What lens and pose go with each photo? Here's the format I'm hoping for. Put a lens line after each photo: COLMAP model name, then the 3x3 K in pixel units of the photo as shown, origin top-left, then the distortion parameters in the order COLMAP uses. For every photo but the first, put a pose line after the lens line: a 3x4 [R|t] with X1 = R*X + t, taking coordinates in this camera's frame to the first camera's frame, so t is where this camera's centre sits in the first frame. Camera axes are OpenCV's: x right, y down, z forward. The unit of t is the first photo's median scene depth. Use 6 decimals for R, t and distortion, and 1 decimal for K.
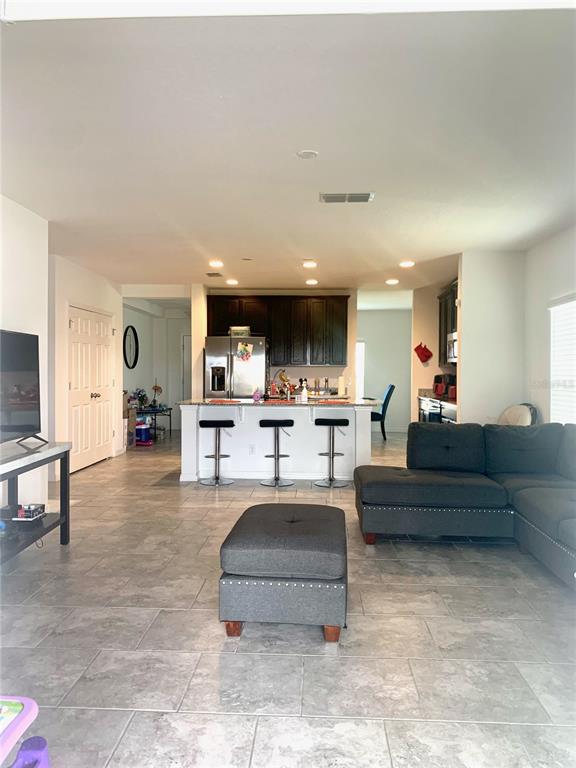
lens RADIAL K [[576.2, 0, 288.0], [0, 576.2, 384.0], [0, 0, 1]] dist [-0.002101, -0.010431]
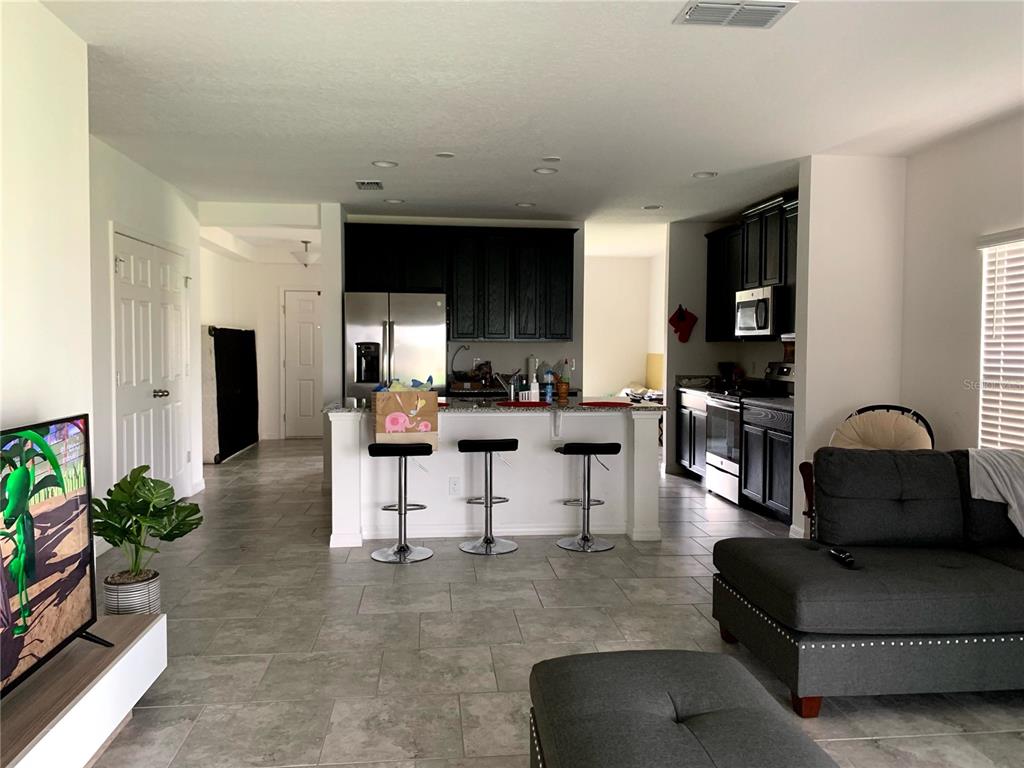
lens RADIAL K [[804.3, 0, 512.0], [0, 804.3, 384.0], [0, 0, 1]] dist [-0.063628, 0.001349]
pose [[0.990548, -0.006324, 0.137024, -0.087904], [0.002561, 0.999615, 0.027625, -0.009400], [-0.137146, -0.027013, 0.990182, 0.158410]]
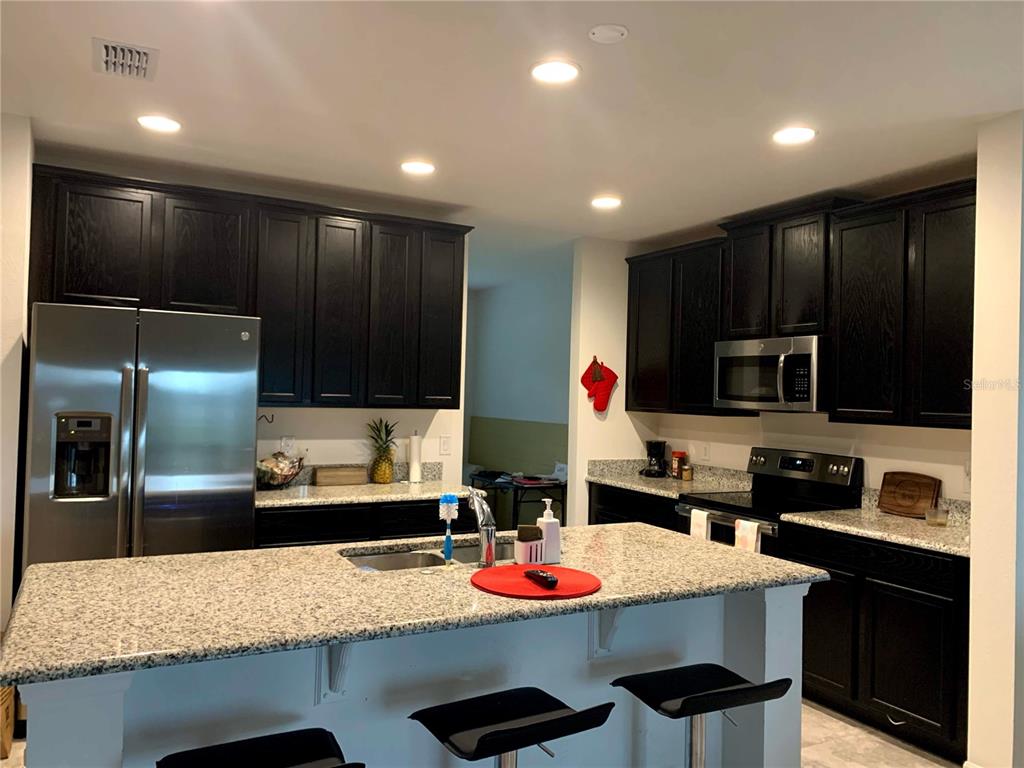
lens RADIAL K [[768.2, 0, 512.0], [0, 768.2, 384.0], [0, 0, 1]] dist [-0.002101, -0.010431]
pose [[0.882147, 0.031990, 0.469886, -0.113516], [-0.024767, 0.999461, -0.021546, -0.040129], [-0.470322, 0.007369, 0.882464, 0.571183]]
